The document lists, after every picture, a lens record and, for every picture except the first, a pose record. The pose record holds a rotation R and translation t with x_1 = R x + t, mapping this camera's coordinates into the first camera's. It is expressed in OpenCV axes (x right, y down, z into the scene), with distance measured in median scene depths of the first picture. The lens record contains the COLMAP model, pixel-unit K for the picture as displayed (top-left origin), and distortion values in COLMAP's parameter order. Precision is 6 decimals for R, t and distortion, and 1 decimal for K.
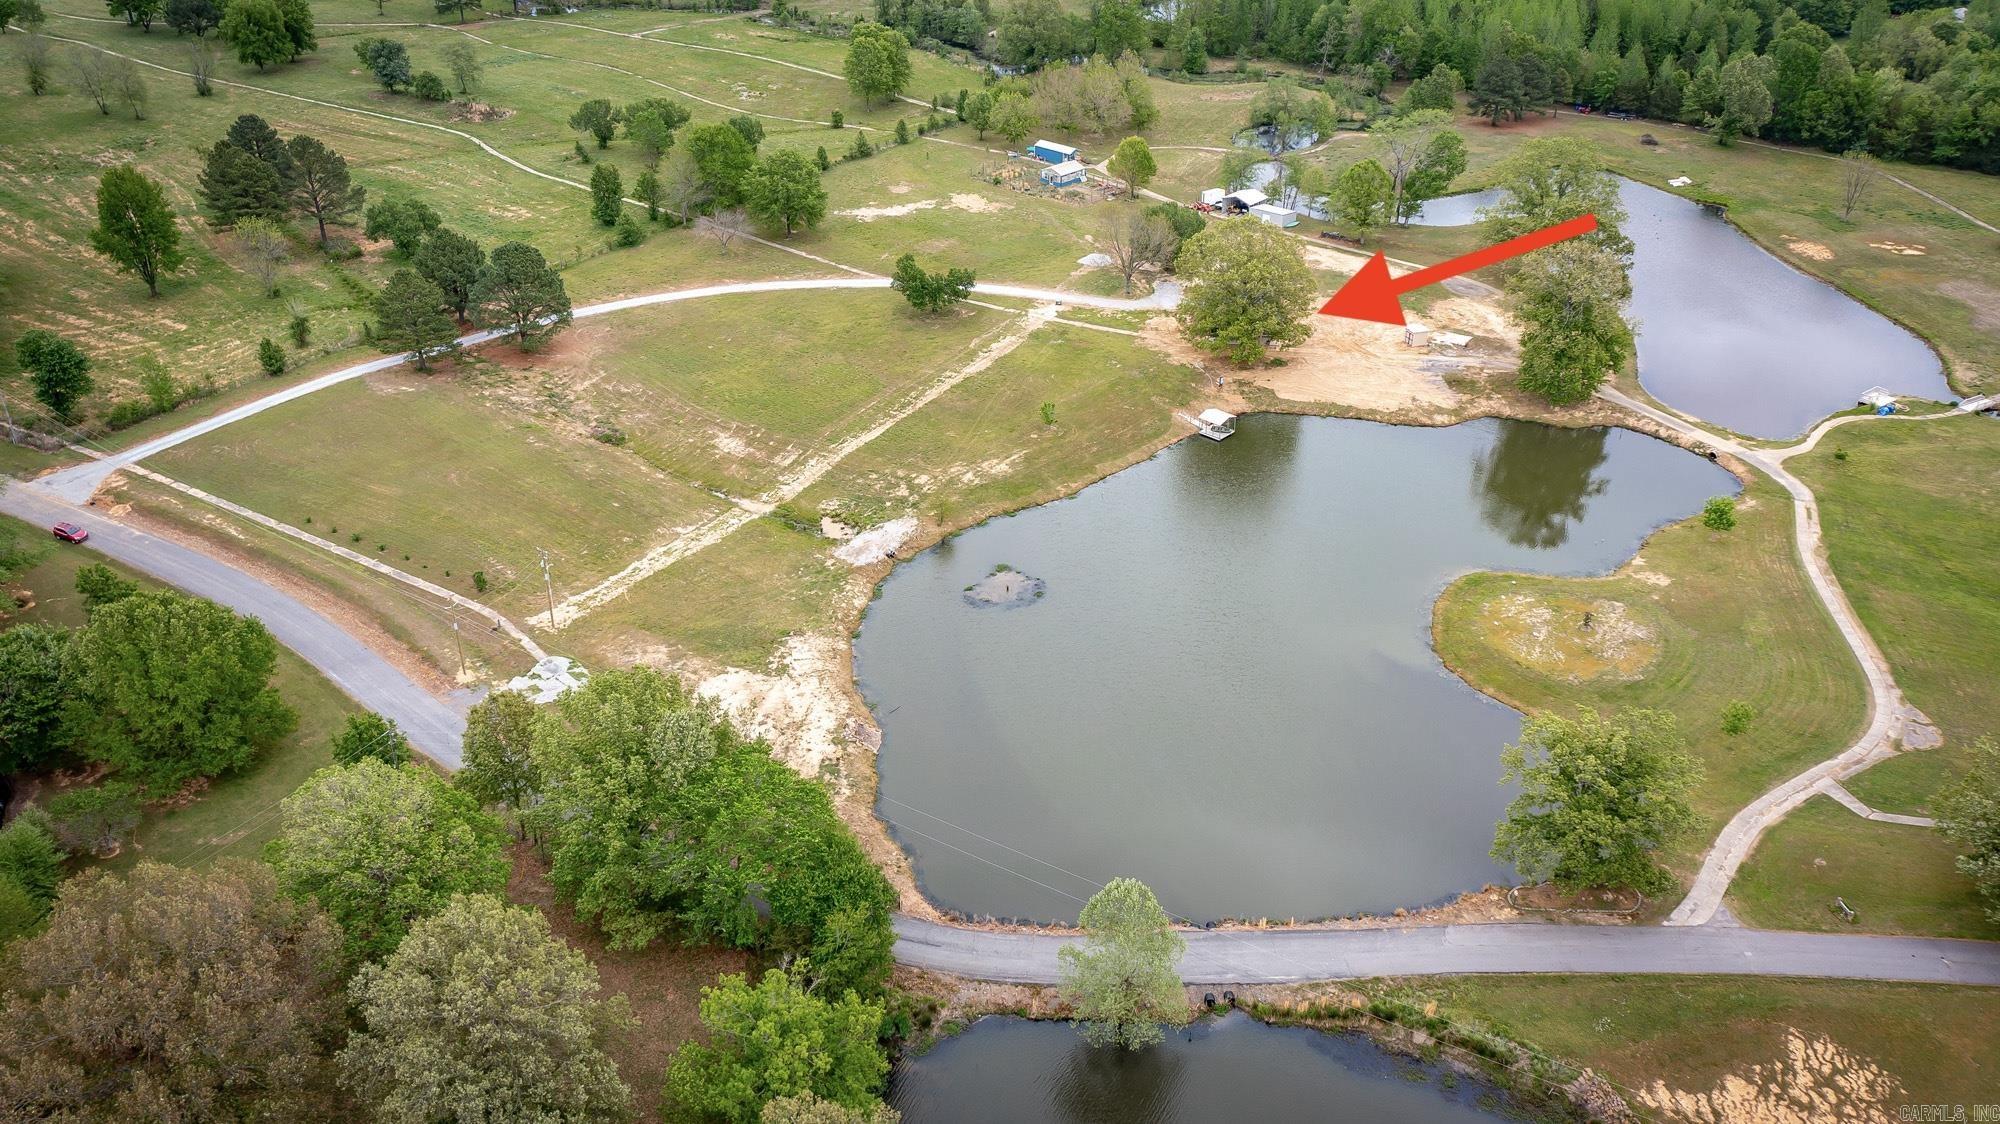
lens RADIAL K [[1581.1, 0, 1010.6], [0, 1581.1, 597.8], [0, 0, 1]] dist [0.010631, 0.012622]
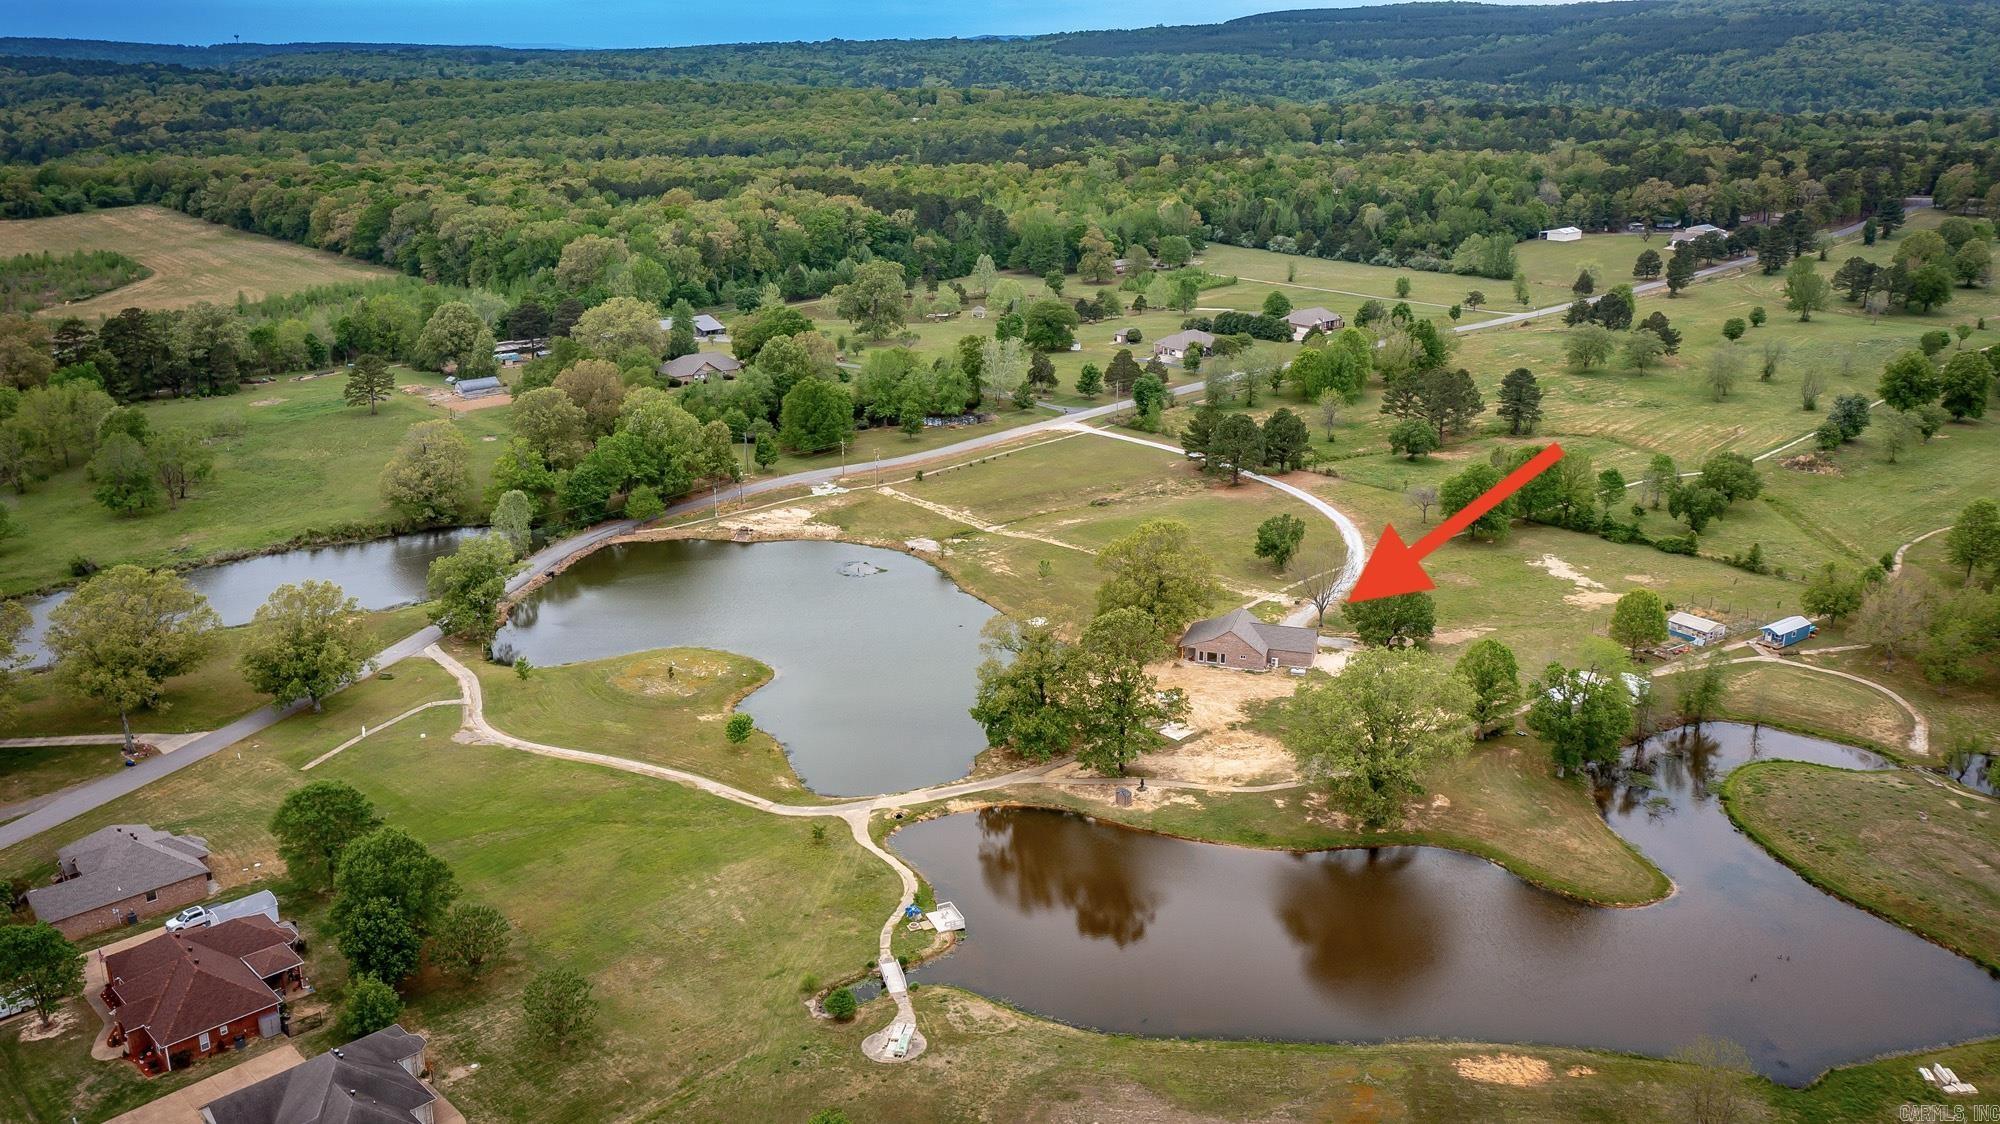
lens RADIAL K [[1581.1, 0, 1010.6], [0, 1581.1, 597.8], [0, 0, 1]] dist [0.010631, 0.012622]
pose [[-0.222417, 0.315466, -0.922503, 1.385619], [-0.512203, 0.767296, 0.385883, -0.650093], [0.829566, 0.558336, -0.009077, 1.069253]]
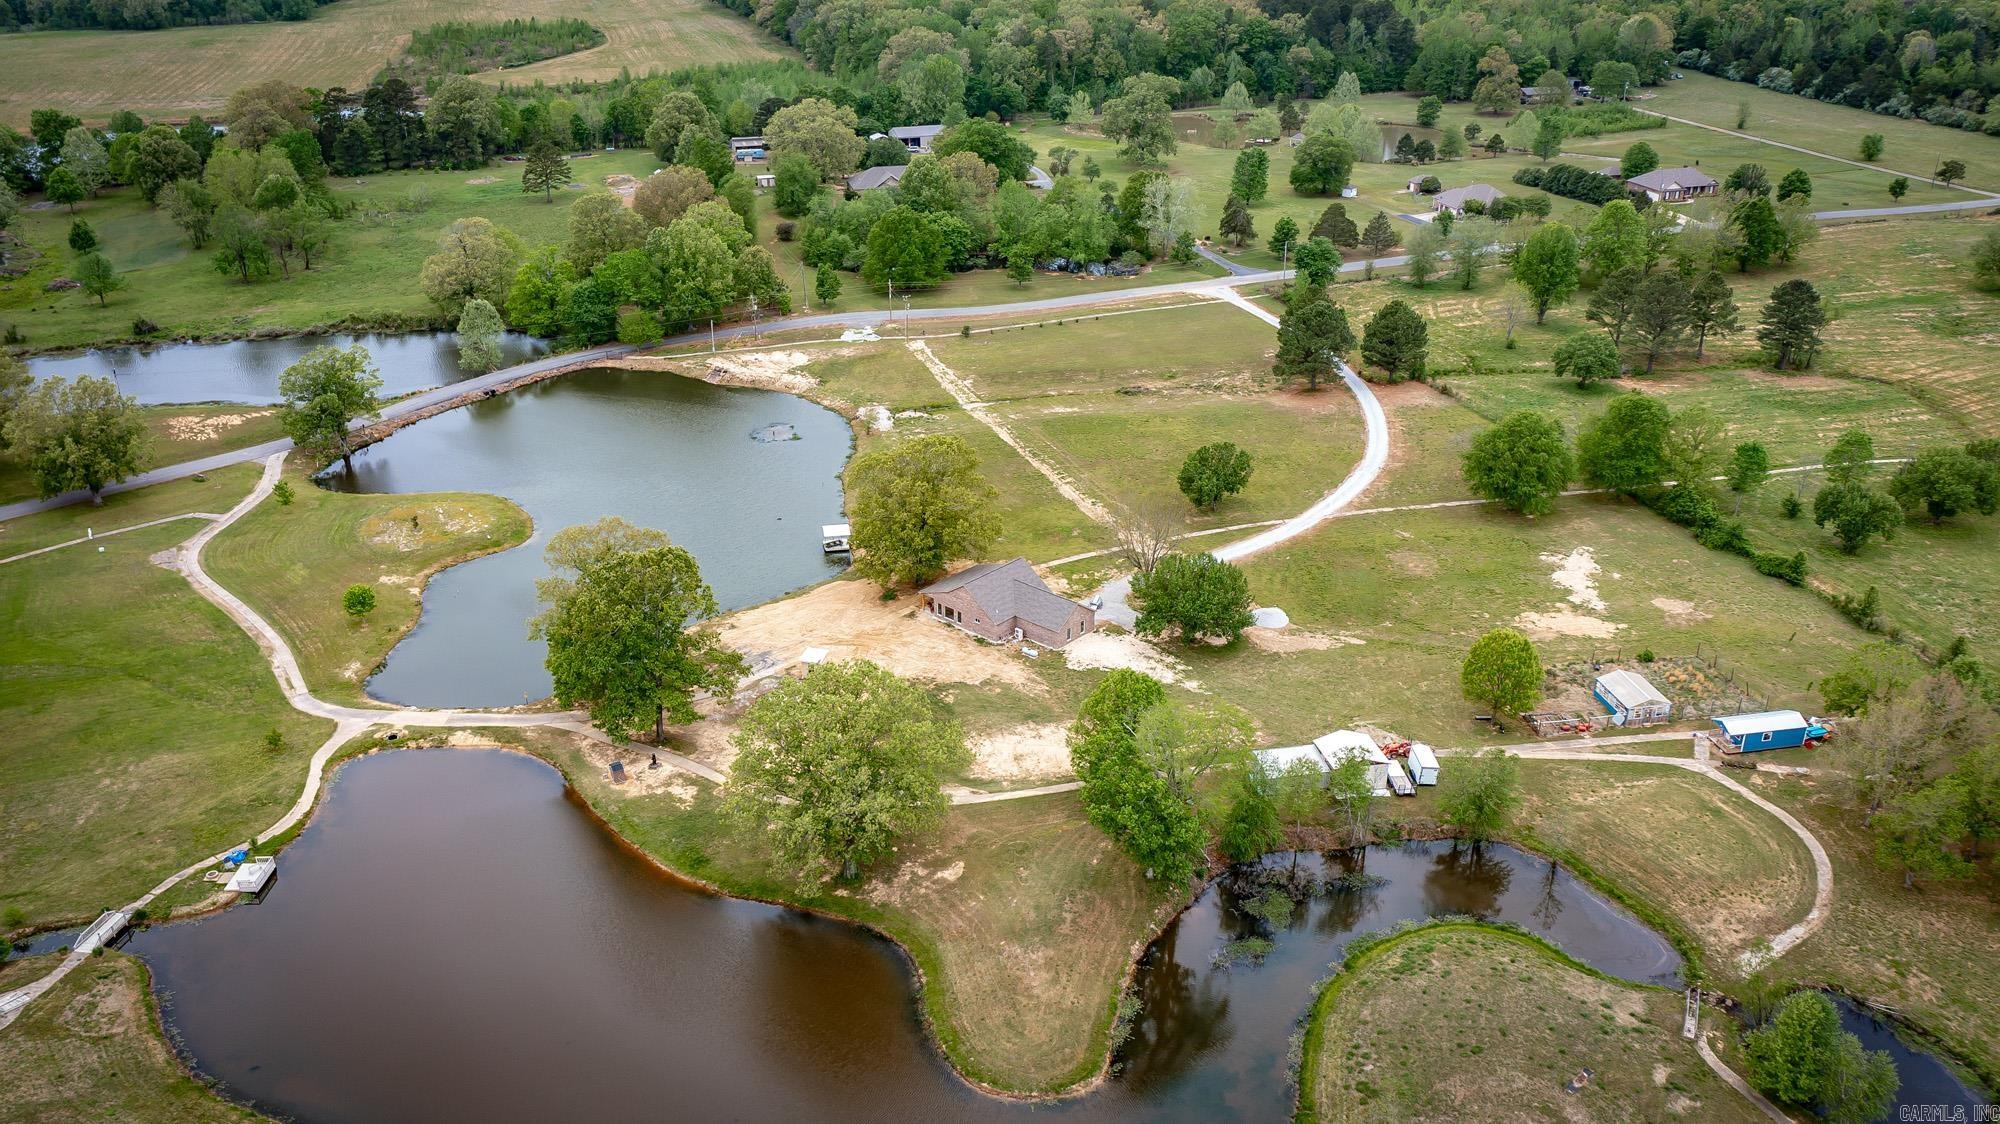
lens RADIAL K [[1581.1, 0, 1010.6], [0, 1581.1, 597.8], [0, 0, 1]] dist [0.010631, 0.012622]
pose [[-0.601674, 0.346609, -0.719618, 0.908607], [-0.423097, 0.625859, 0.655202, -0.899187], [0.677478, 0.698686, -0.229914, 1.470693]]
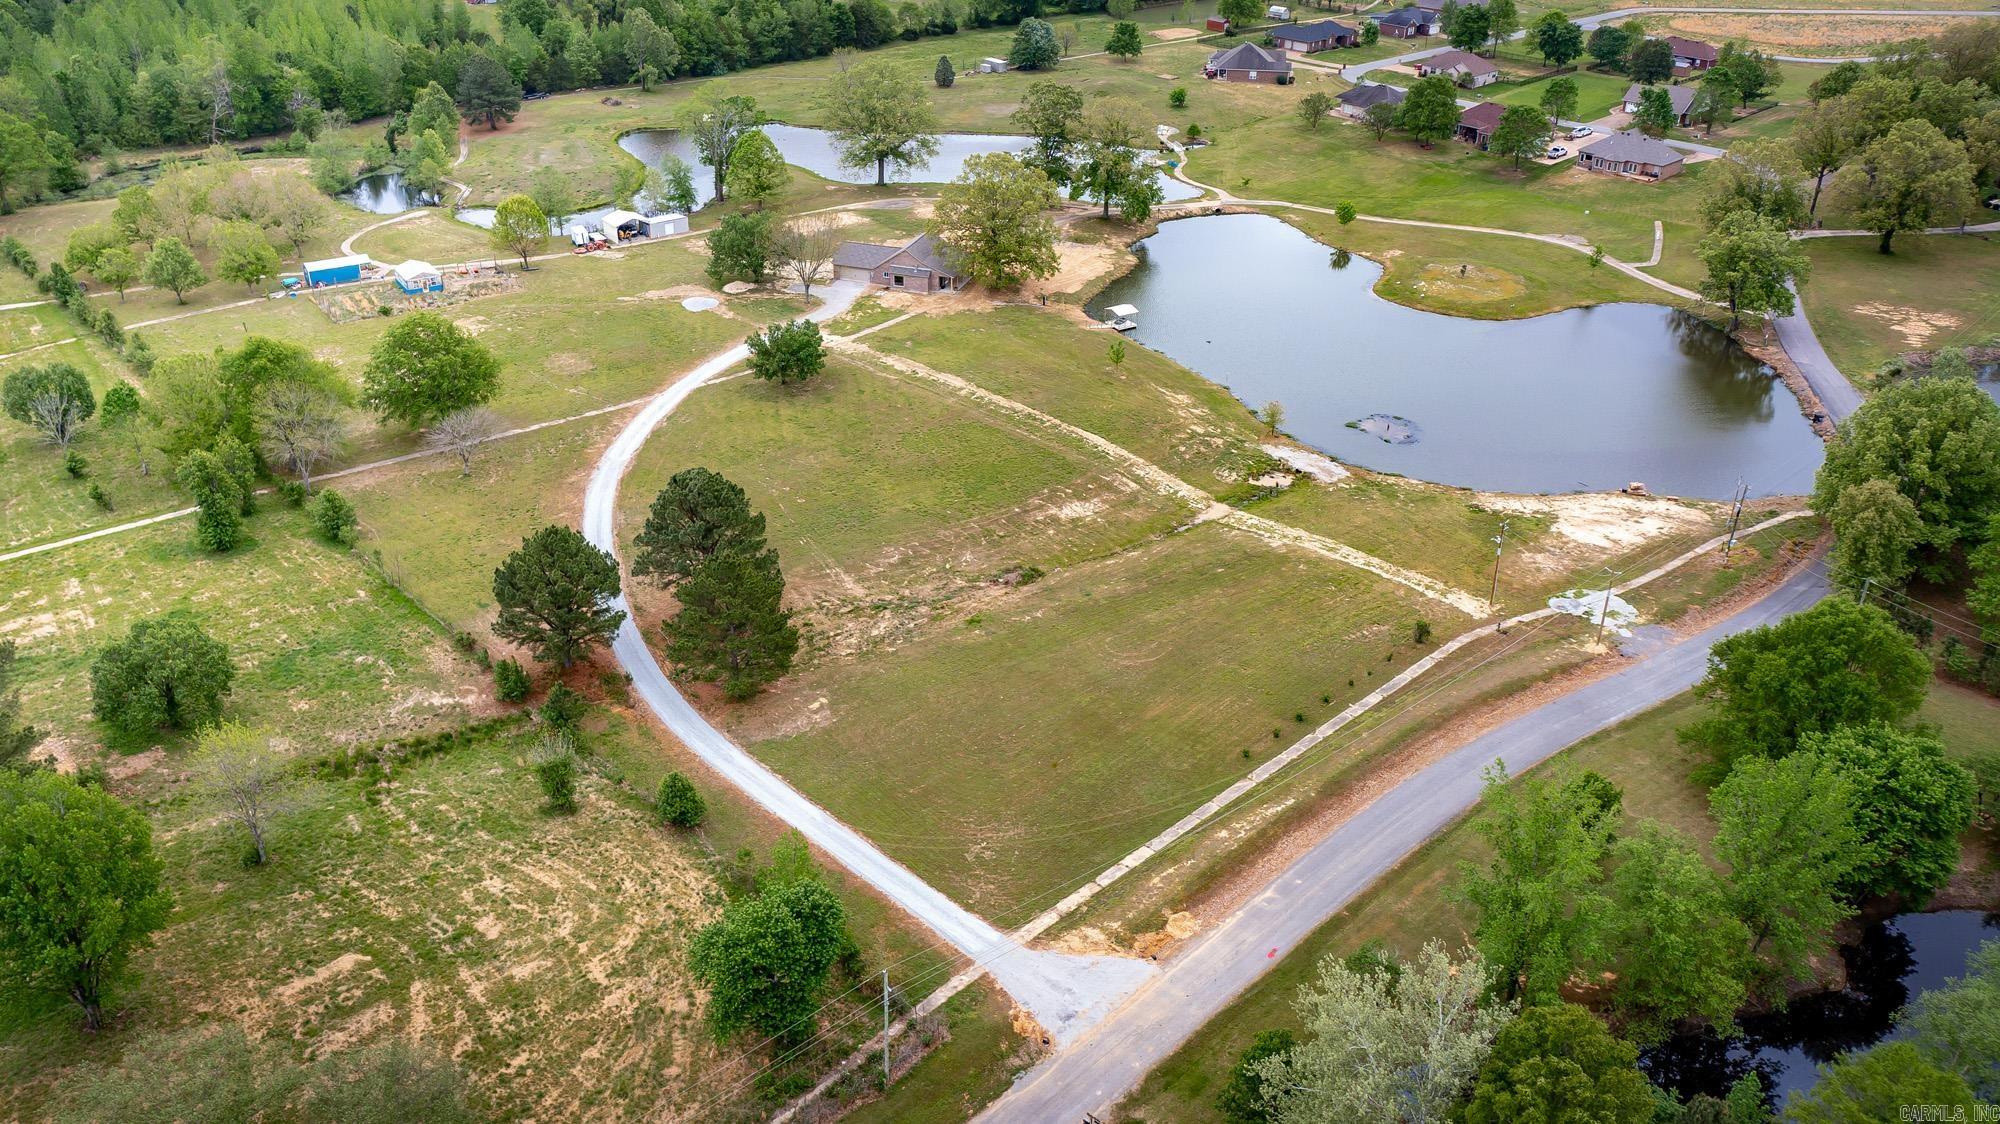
lens RADIAL K [[1566.9, 0, 1011.2], [0, 1566.9, 595.6], [0, 0, 1]] dist [0.009312, 0.016331]
pose [[0.231447, -0.483221, 0.844352, -0.997254], [0.500508, 0.803388, 0.322582, -0.378258], [-0.834221, 0.347944, 0.427798, 0.719525]]
